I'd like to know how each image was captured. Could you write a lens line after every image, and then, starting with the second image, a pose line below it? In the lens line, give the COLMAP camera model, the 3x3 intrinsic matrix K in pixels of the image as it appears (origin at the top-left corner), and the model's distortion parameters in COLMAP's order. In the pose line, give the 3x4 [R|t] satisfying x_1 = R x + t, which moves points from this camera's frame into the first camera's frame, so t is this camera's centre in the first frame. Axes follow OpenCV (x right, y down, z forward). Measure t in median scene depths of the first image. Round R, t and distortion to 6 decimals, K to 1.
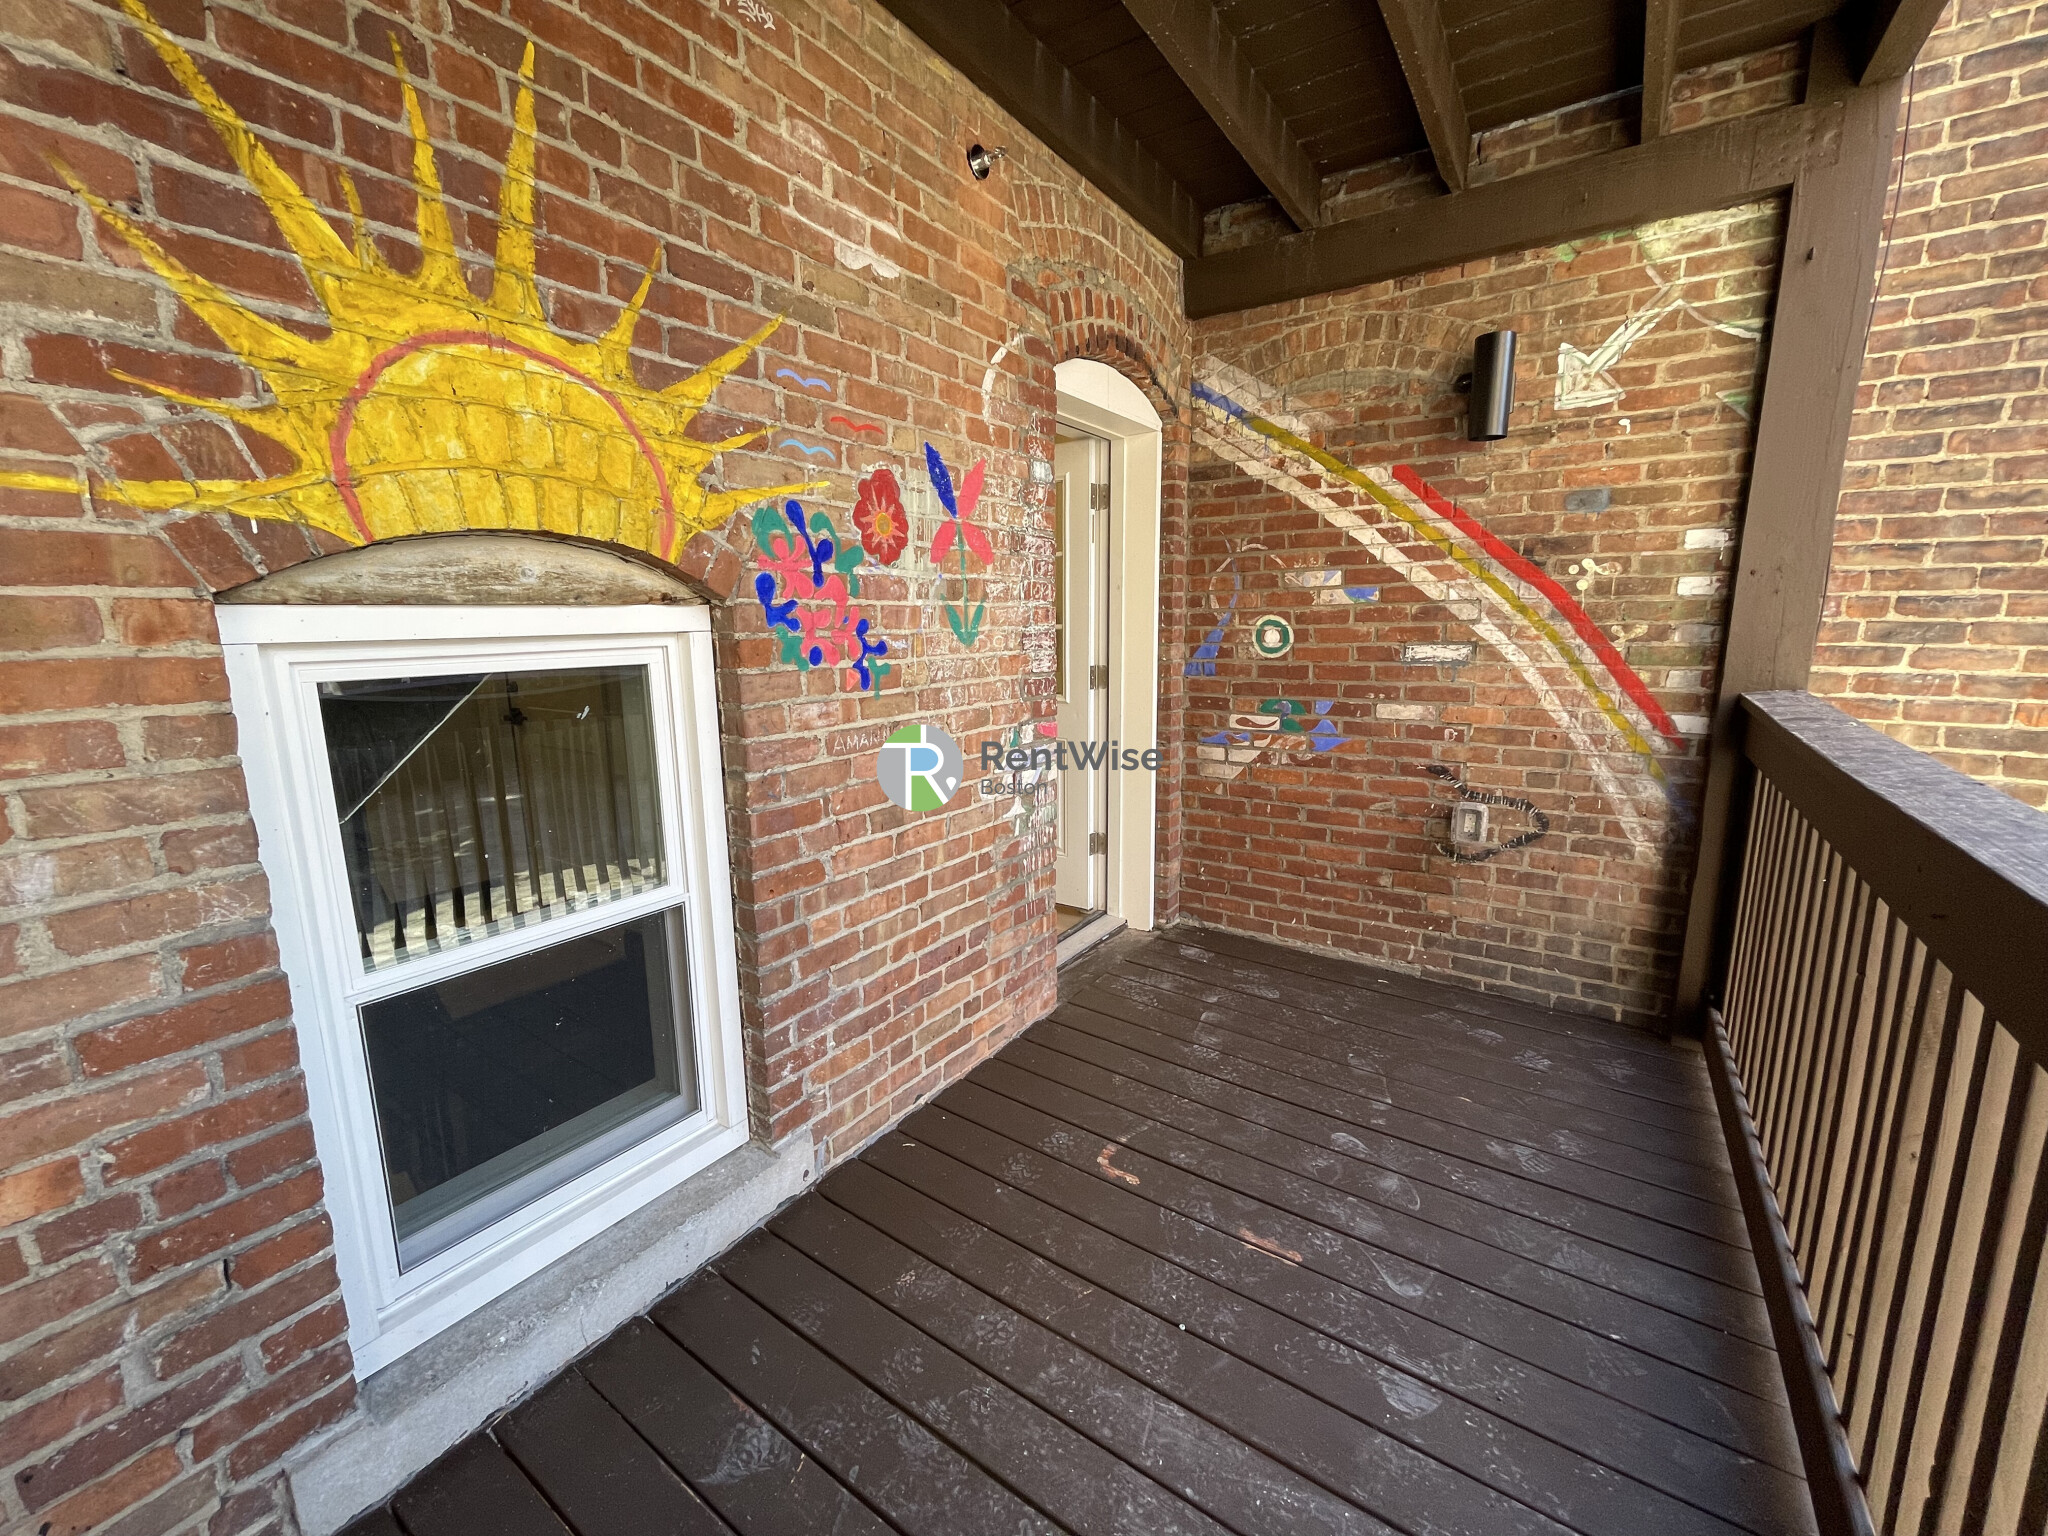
lens RADIAL K [[829.9, 0, 1014.9], [0, 829.9, 765.7], [0, 0, 1]] dist [-0.001914, -0.000099]
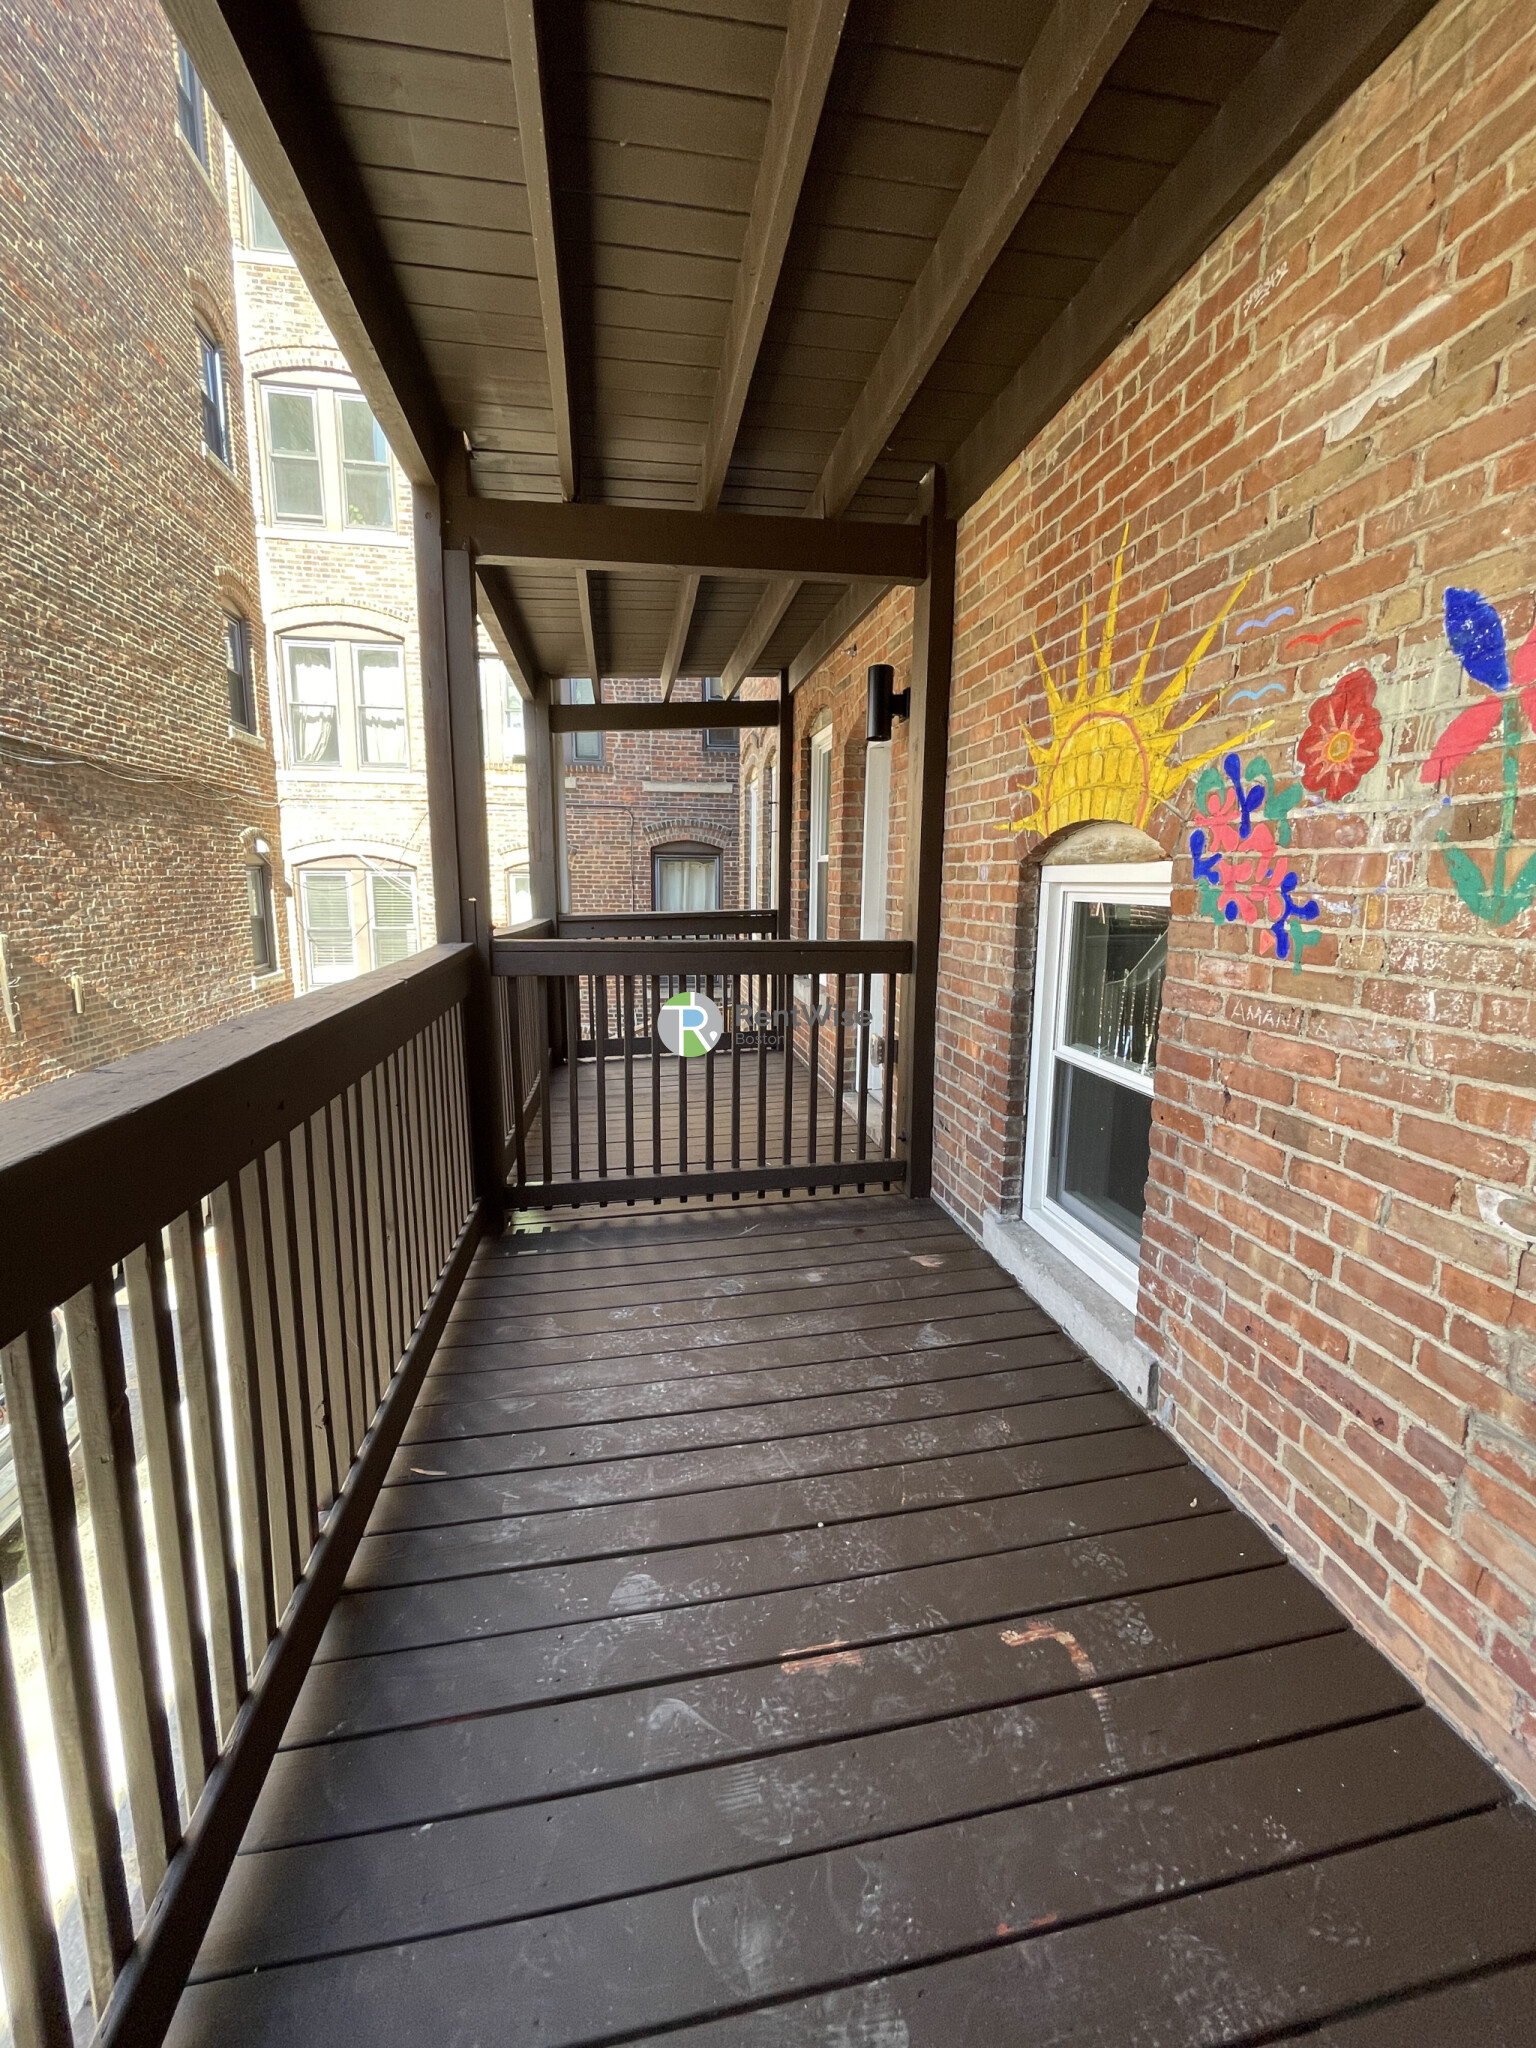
lens RADIAL K [[829.9, 0, 769.2], [0, 829.9, 1012.2], [0, 0, 1]] dist [-0.001914, -0.000099]
pose [[-0.710684, 0.114958, -0.694055, 0.792432], [-0.126673, 0.949524, 0.286980, -0.222429], [0.692013, 0.291871, -0.660250, 1.263204]]
